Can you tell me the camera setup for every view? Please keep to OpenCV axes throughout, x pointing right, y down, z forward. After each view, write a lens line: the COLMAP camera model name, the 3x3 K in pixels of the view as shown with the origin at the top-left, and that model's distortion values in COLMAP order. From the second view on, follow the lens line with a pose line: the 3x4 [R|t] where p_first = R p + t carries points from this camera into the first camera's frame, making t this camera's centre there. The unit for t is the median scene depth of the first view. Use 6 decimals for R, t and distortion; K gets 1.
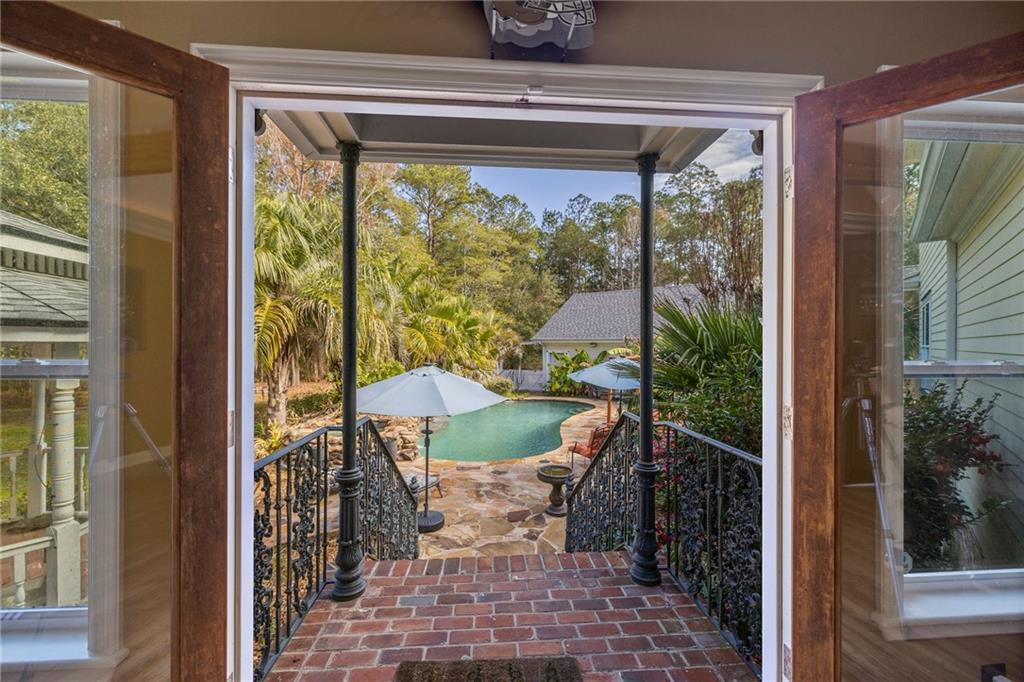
lens RADIAL K [[430.4, 0, 514.1], [0, 430.4, 342.1], [0, 0, 1]] dist [-0.001683, 0.000635]
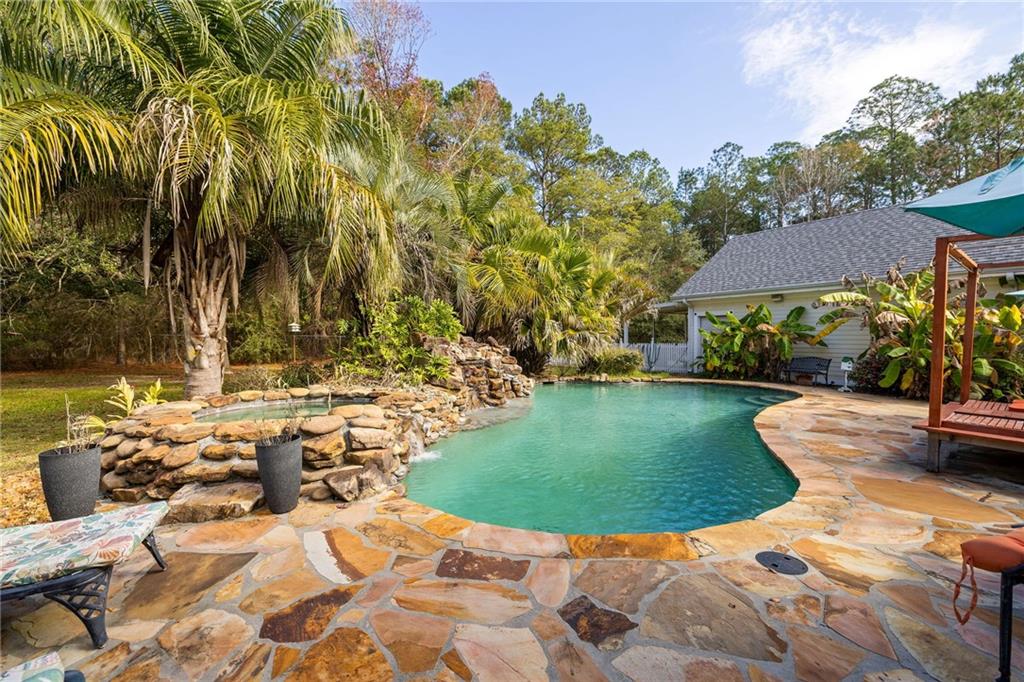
lens RADIAL K [[430.4, 0, 515.9], [0, 430.4, 340.5], [0, 0, 1]] dist [-0.001683, 0.000635]
pose [[0.959624, 0.002006, -0.281280, -0.005371], [0.001749, 0.999913, 0.013096, 0.071058], [0.281281, -0.013060, 0.959536, 0.358095]]
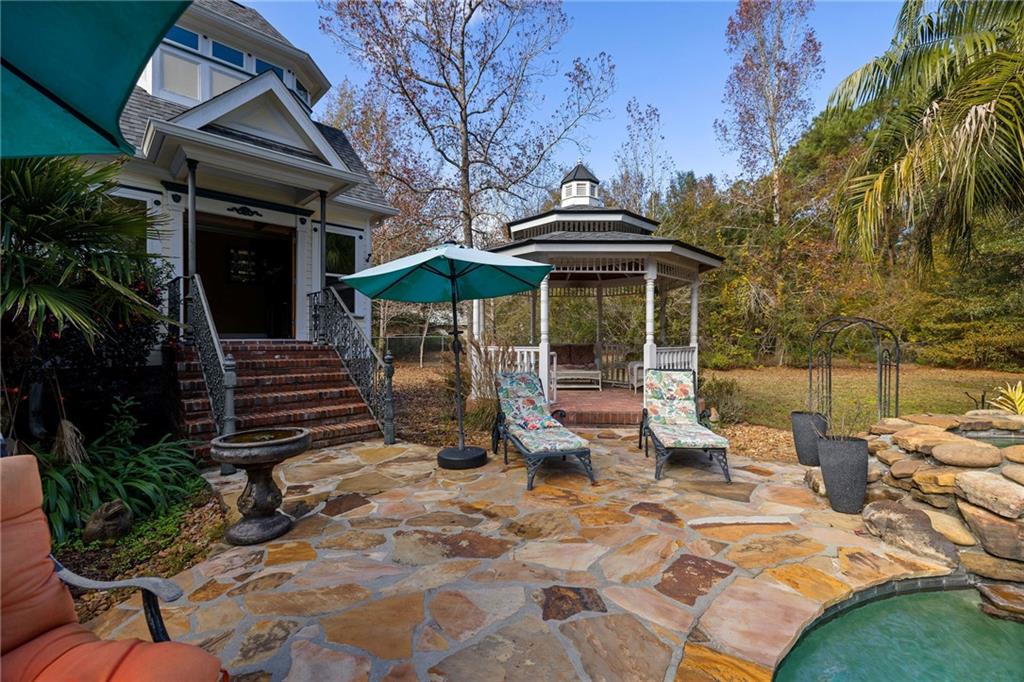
lens RADIAL K [[430.4, 0, 516.9], [0, 430.4, 340.2], [0, 0, 1]] dist [-0.001683, 0.000635]
pose [[-0.764530, 0.000102, -0.644588, 0.065060], [0.004349, 0.999978, -0.005001, 0.073214], [0.644573, -0.006627, -0.764514, 0.537645]]
